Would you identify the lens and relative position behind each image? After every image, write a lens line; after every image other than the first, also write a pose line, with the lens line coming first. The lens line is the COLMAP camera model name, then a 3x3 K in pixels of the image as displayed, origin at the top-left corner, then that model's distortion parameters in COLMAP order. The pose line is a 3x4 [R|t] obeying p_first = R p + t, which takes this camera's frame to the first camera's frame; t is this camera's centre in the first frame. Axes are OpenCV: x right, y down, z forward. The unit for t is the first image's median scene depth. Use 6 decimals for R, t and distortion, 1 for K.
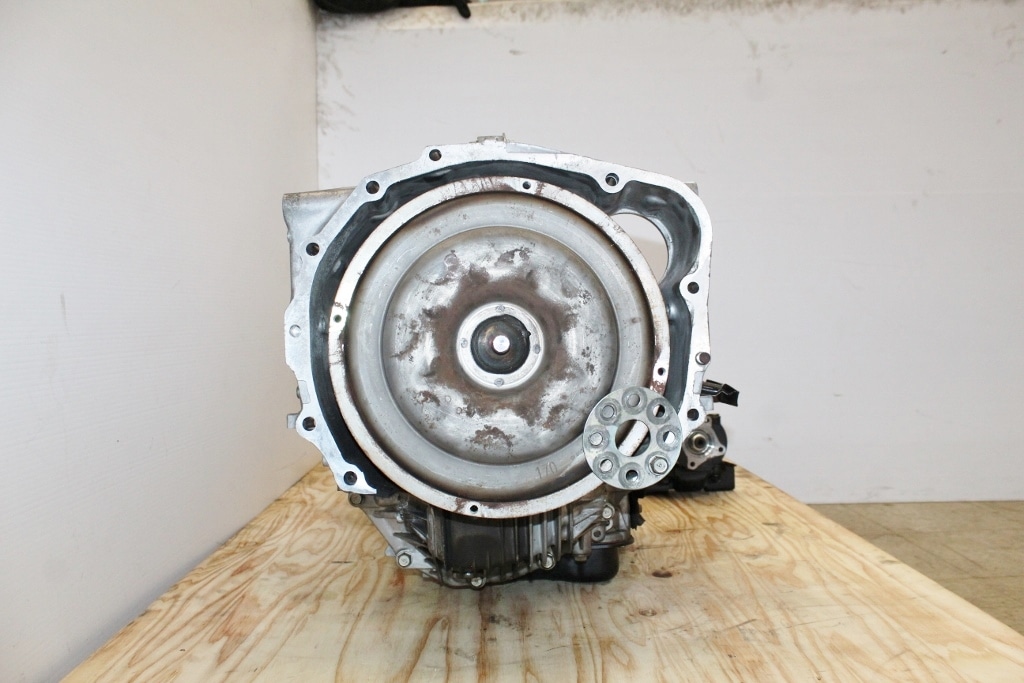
lens RADIAL K [[851.1, 0, 513.6], [0, 851.1, 348.3], [0, 0, 1]] dist [-0.152980, 0.122166]
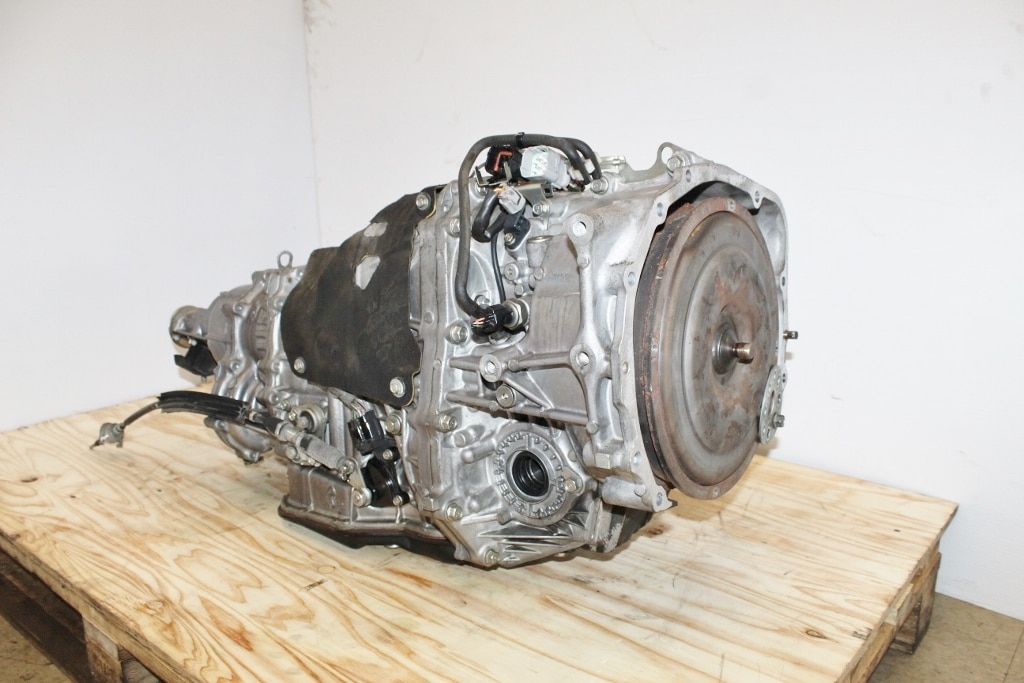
lens RADIAL K [[851.1, 0, 518.8], [0, 851.1, 344.3], [0, 0, 1]] dist [-0.152980, 0.122166]
pose [[0.649580, -0.149512, 0.745447, -0.748407], [0.013962, 0.982654, 0.184921, -0.161678], [-0.760165, -0.109713, 0.640400, 0.347912]]
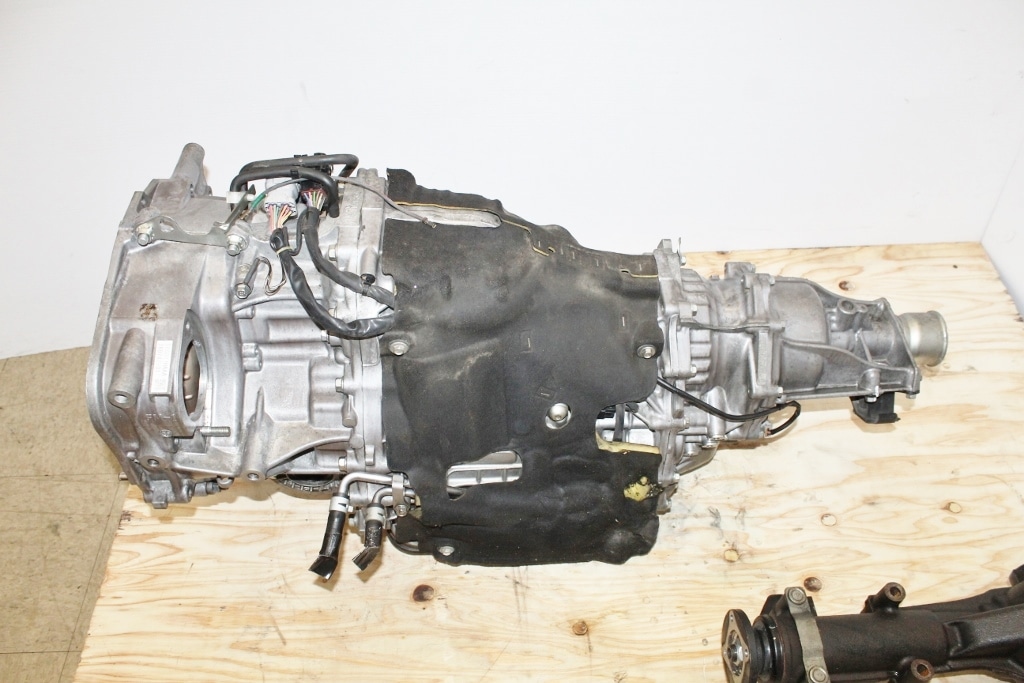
lens RADIAL K [[851.1, 0, 513.8], [0, 851.1, 342.7], [0, 0, 1]] dist [-0.152980, 0.122166]
pose [[0.010610, 0.779636, -0.626143, 0.602832], [-0.002735, 0.626198, 0.779659, -0.760661], [0.999940, -0.006560, 0.008777, 1.125237]]
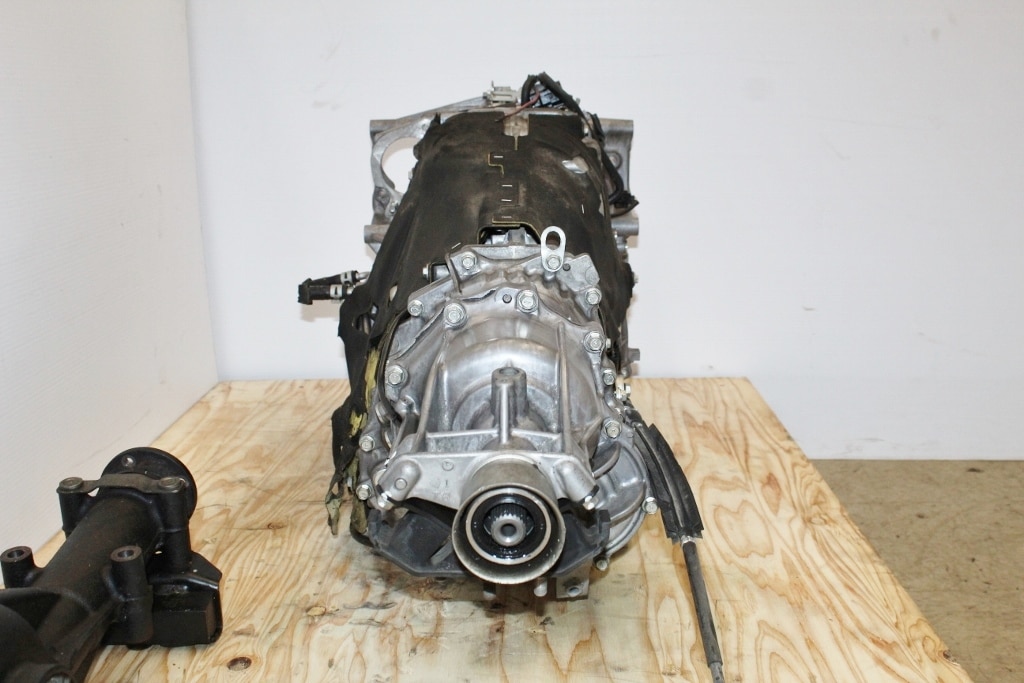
lens RADIAL K [[1065.0, 0, 524.6], [0, 1065.0, 347.2], [0, 0, 1]] dist [-0.074957, 0.000000]
pose [[-0.998859, 0.028184, 0.038564, -0.099589], [0.037505, 0.962737, 0.267827, -0.237703], [-0.029578, 0.268967, -0.962695, 2.299044]]
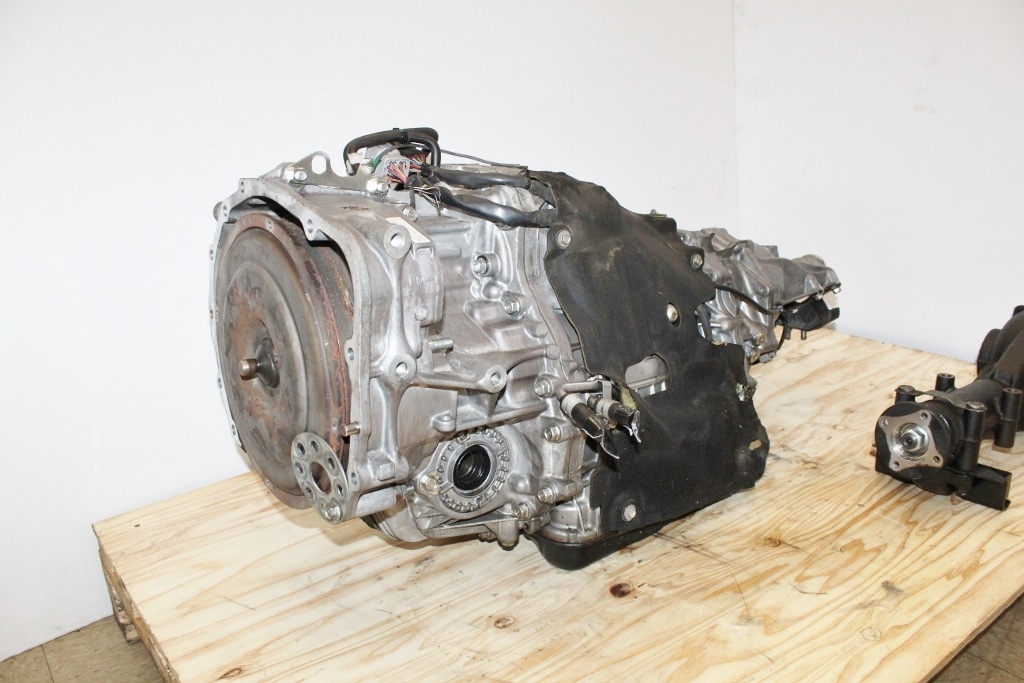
lens RADIAL K [[851.1, 0, 511.9], [0, 851.1, 339.7], [0, 0, 1]] dist [-0.152980, 0.122166]
pose [[0.589039, 0.232805, -0.773844, 0.759849], [0.016472, 0.953946, 0.299525, -0.267024], [0.807937, -0.189179, 0.558077, 0.456995]]
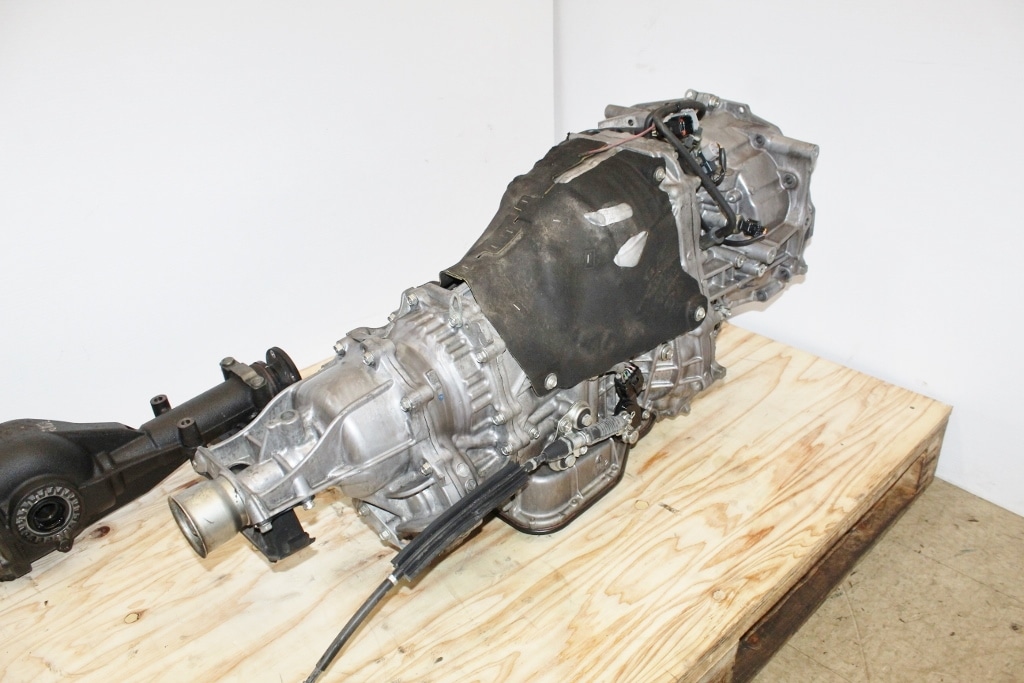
lens RADIAL K [[851.1, 0, 520.6], [0, 851.1, 340.9], [0, 0, 1]] dist [-0.152980, 0.122166]
pose [[-0.679916, -0.303895, 0.667355, -0.791512], [0.067351, 0.880356, 0.469508, -0.476020], [-0.730191, 0.364173, -0.578100, 1.841386]]
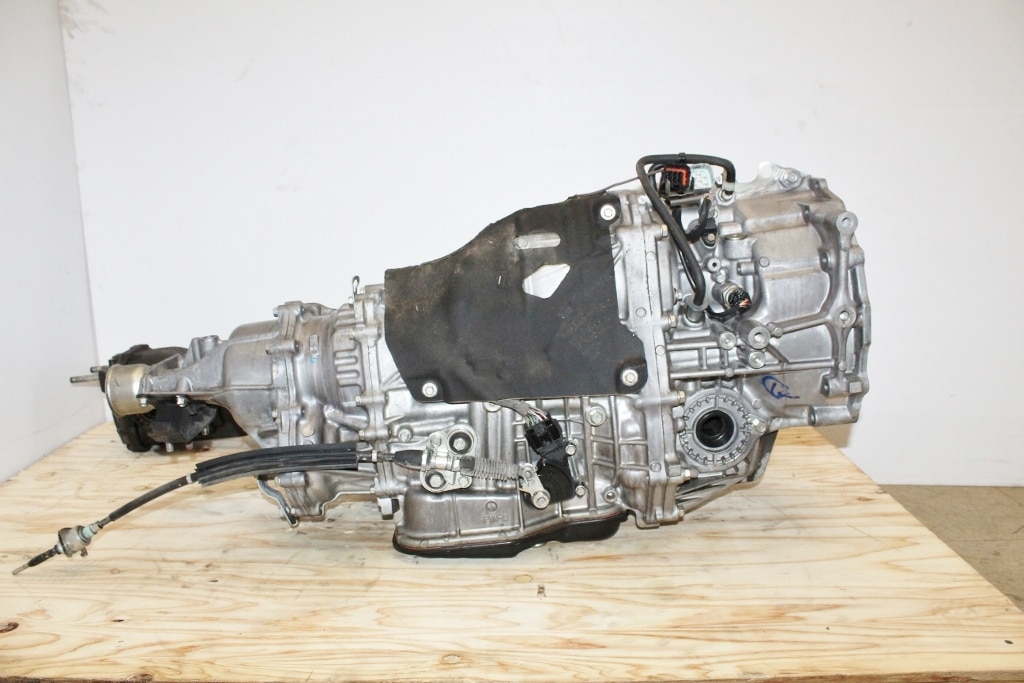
lens RADIAL K [[851.1, 0, 519.0], [0, 851.1, 342.4], [0, 0, 1]] dist [-0.152980, 0.122166]
pose [[0.020876, -0.171747, 0.984920, -1.142837], [0.046362, 0.984241, 0.170646, -0.169932], [-0.998707, 0.042101, 0.028509, 1.093713]]
